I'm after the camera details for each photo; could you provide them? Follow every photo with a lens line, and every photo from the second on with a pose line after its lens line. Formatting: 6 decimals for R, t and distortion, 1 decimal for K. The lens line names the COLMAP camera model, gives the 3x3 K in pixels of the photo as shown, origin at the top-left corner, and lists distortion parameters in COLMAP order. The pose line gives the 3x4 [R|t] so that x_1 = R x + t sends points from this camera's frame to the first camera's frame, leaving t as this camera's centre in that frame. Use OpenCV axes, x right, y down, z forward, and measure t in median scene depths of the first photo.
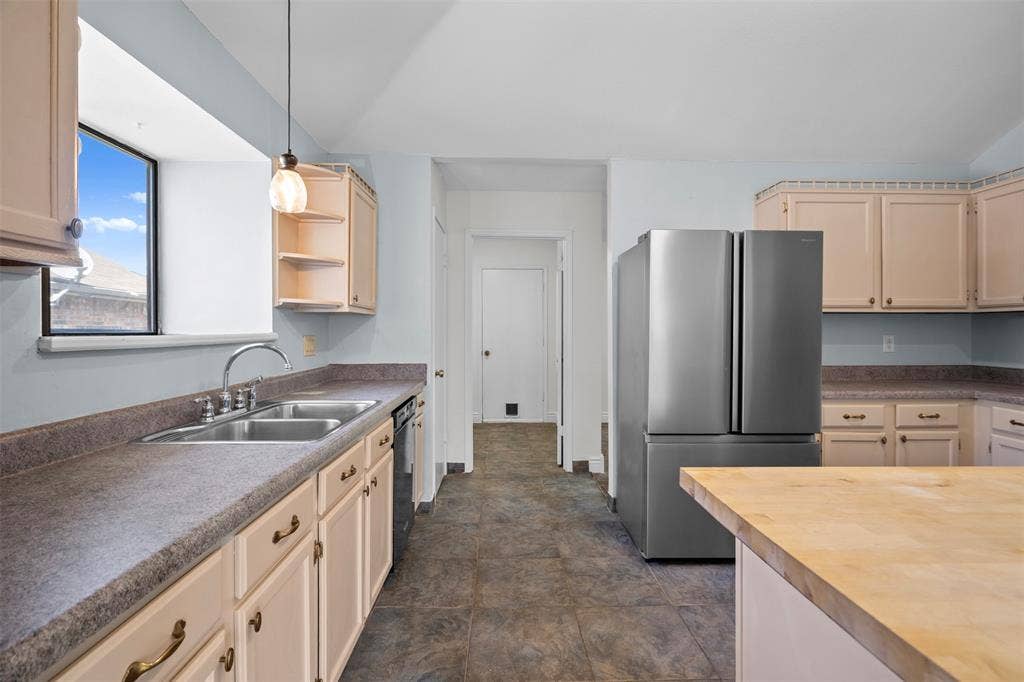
lens RADIAL K [[480.3, 0, 512.1], [0, 480.3, 334.3], [0, 0, 1]] dist [-0.005512, 0.000881]
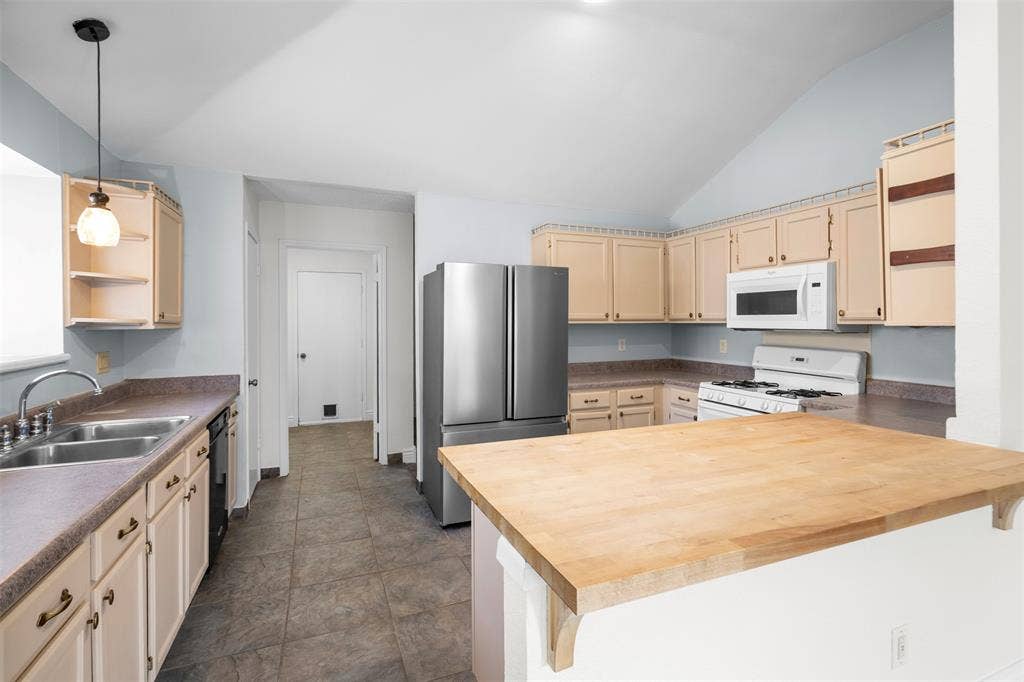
lens RADIAL K [[480.3, 0, 516.5], [0, 480.3, 321.4], [0, 0, 1]] dist [-0.005512, 0.000881]
pose [[0.933949, -0.005420, 0.357366, 0.015282], [0.009348, 0.999913, -0.009266, -0.047715], [-0.357285, 0.011995, 0.933918, -0.227097]]
